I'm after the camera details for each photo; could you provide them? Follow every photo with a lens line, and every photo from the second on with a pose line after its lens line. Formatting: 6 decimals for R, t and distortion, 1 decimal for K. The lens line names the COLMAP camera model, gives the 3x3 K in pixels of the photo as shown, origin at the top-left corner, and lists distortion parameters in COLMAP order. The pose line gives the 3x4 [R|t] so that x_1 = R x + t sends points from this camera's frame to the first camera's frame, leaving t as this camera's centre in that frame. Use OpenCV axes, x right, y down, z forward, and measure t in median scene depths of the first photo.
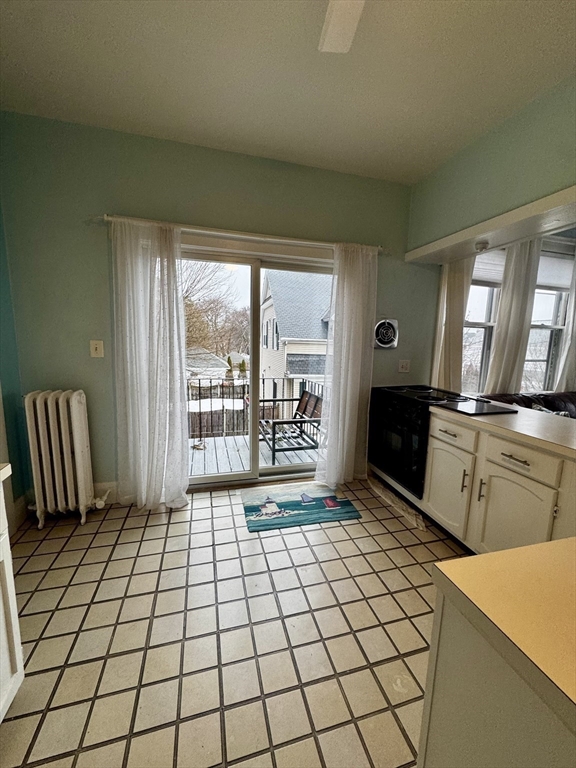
lens RADIAL K [[305.8, 0, 291.2], [0, 305.8, 382.7], [0, 0, 1]] dist [-0.023477, 0.000001]
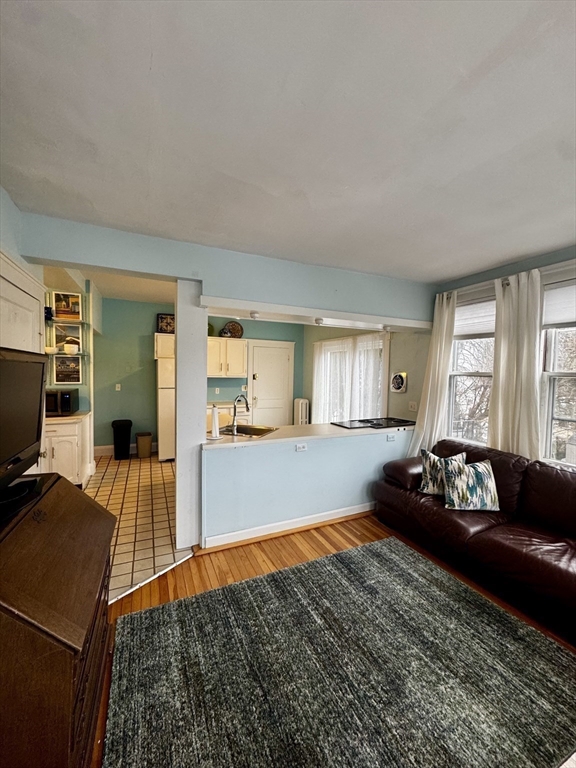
lens RADIAL K [[305.6, 0, 290.7], [0, 305.6, 383.8], [0, 0, 1]] dist [-0.001012, -0.000043]
pose [[0.156635, 0.016621, -0.987517, 2.022385], [-0.151932, 0.988363, -0.007463, -0.074324], [0.975901, 0.151204, 0.157338, 0.293821]]
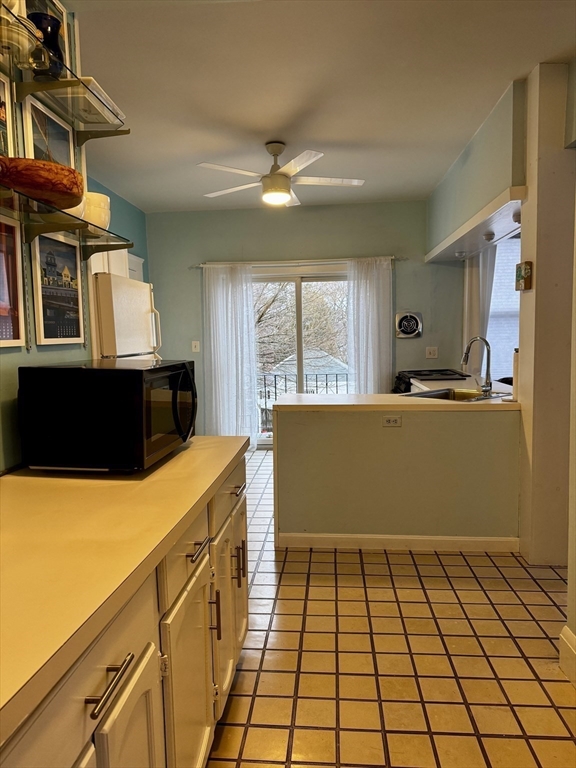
lens RADIAL K [[537.3, 0, 287.6], [0, 537.3, 394.4], [0, 0, 1]] dist [-0.001806, -0.008233]
pose [[0.932530, -0.011280, -0.360916, 0.729708], [-0.000284, 0.999489, -0.031970, 0.202699], [0.361092, 0.029915, 0.932050, -1.281869]]
